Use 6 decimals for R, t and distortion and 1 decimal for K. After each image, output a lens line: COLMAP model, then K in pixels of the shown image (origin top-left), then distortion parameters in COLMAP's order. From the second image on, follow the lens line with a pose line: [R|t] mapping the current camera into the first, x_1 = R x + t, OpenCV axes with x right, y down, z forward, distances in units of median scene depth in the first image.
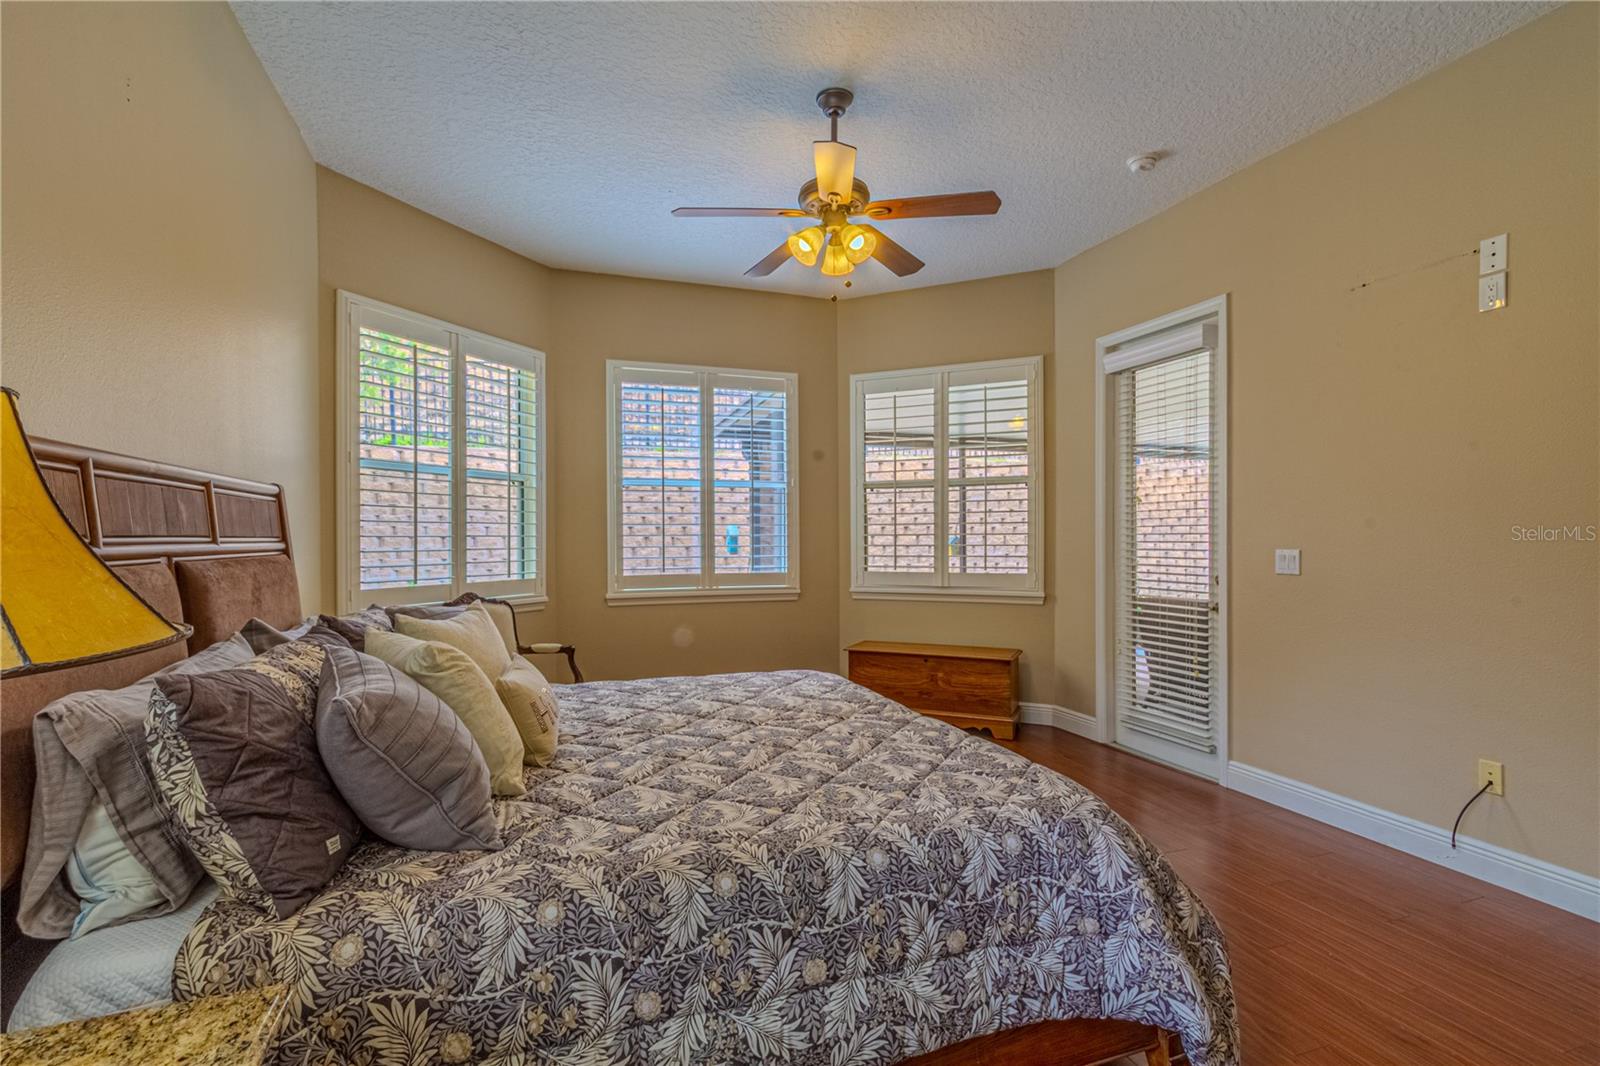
lens RADIAL K [[751.7, 0, 794.2], [0, 751.7, 535.5], [0, 0, 1]] dist [0.005178, 0.000772]
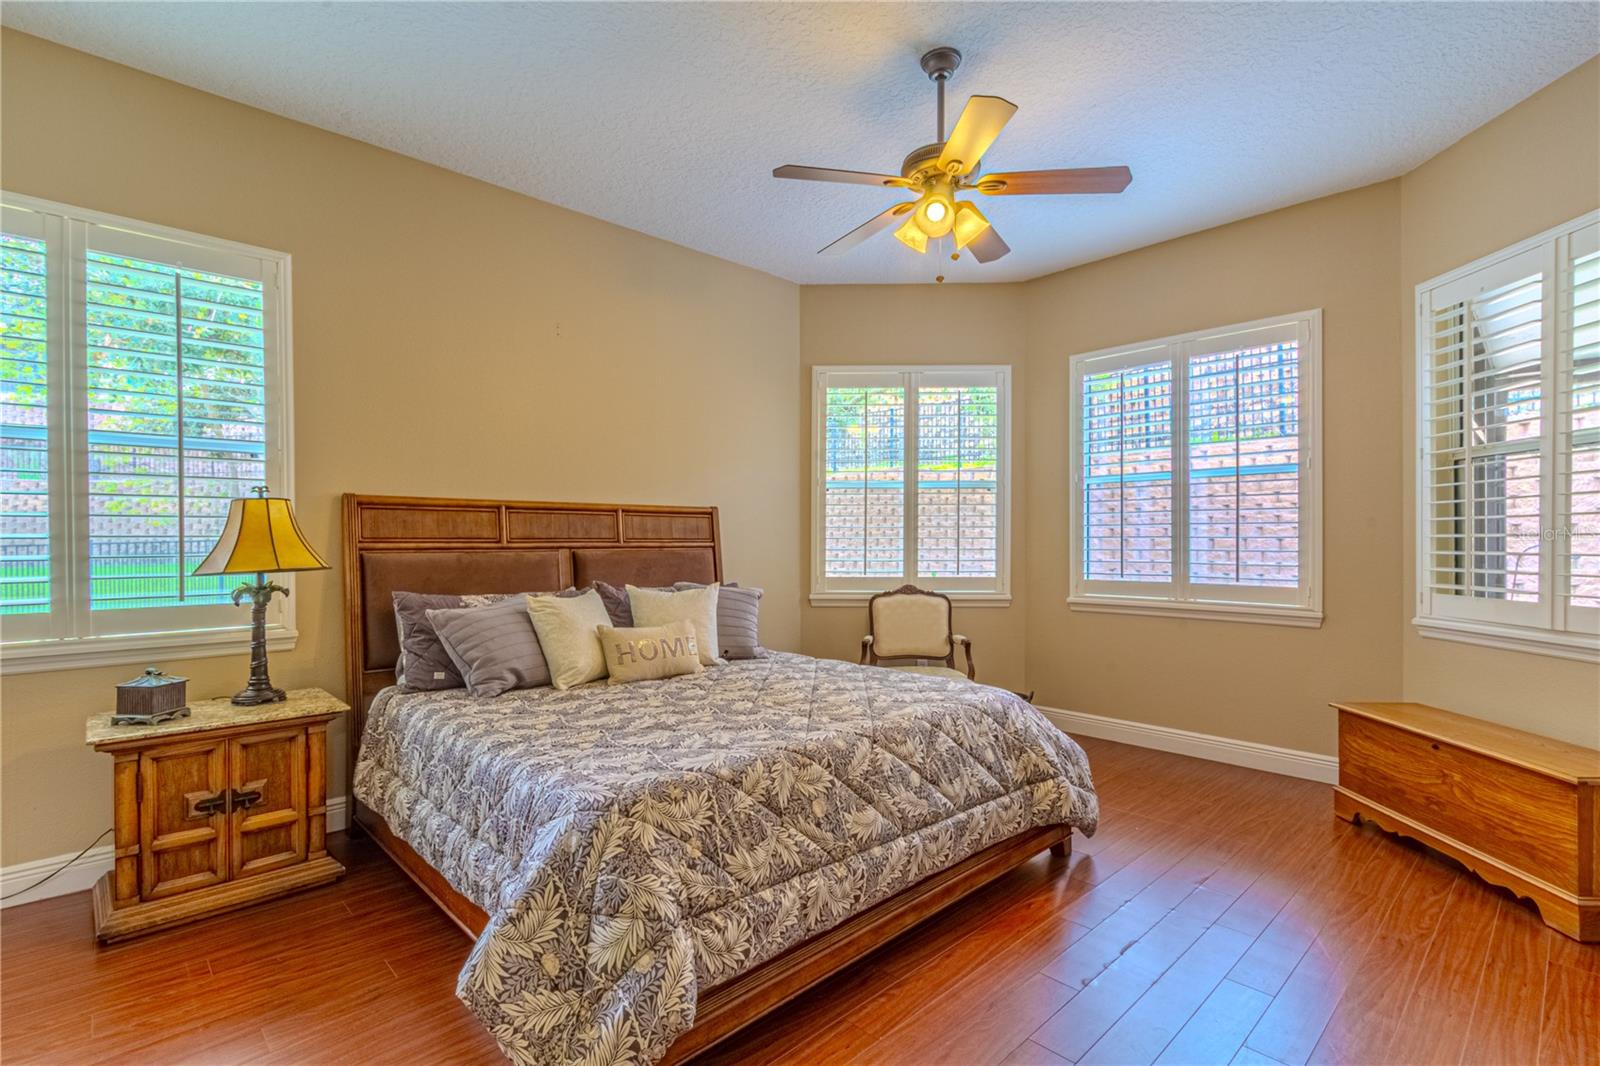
lens RADIAL K [[751.7, 0, 795.6], [0, 751.7, 539.8], [0, 0, 1]] dist [0.005178, 0.000772]
pose [[0.400489, 0.002586, -0.916298, 0.522080], [0.001958, 0.999991, 0.003678, -0.001120], [0.916300, -0.003267, 0.400480, 0.298223]]
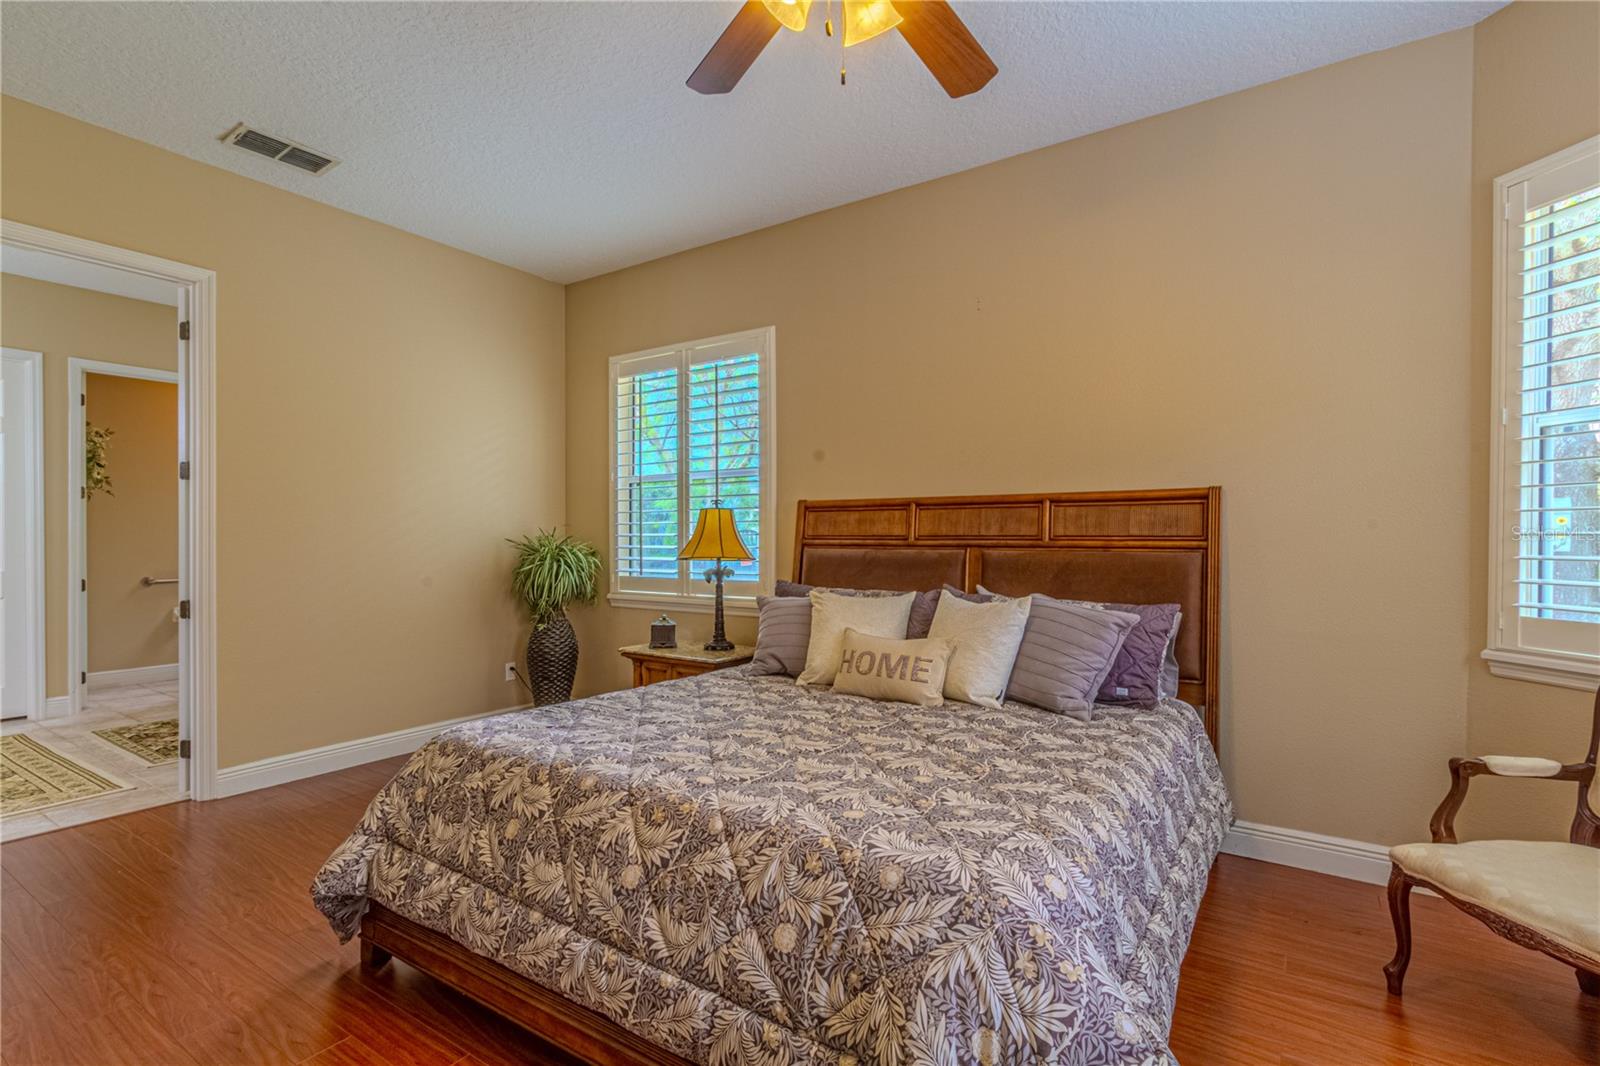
lens RADIAL K [[751.7, 0, 796.1], [0, 751.7, 540.8], [0, 0, 1]] dist [0.005178, 0.000772]
pose [[-0.807526, 0.004178, -0.589818, 0.245058], [0.002622, 0.999990, 0.003494, 0.001939], [0.589827, 0.001275, -0.807529, 0.890287]]
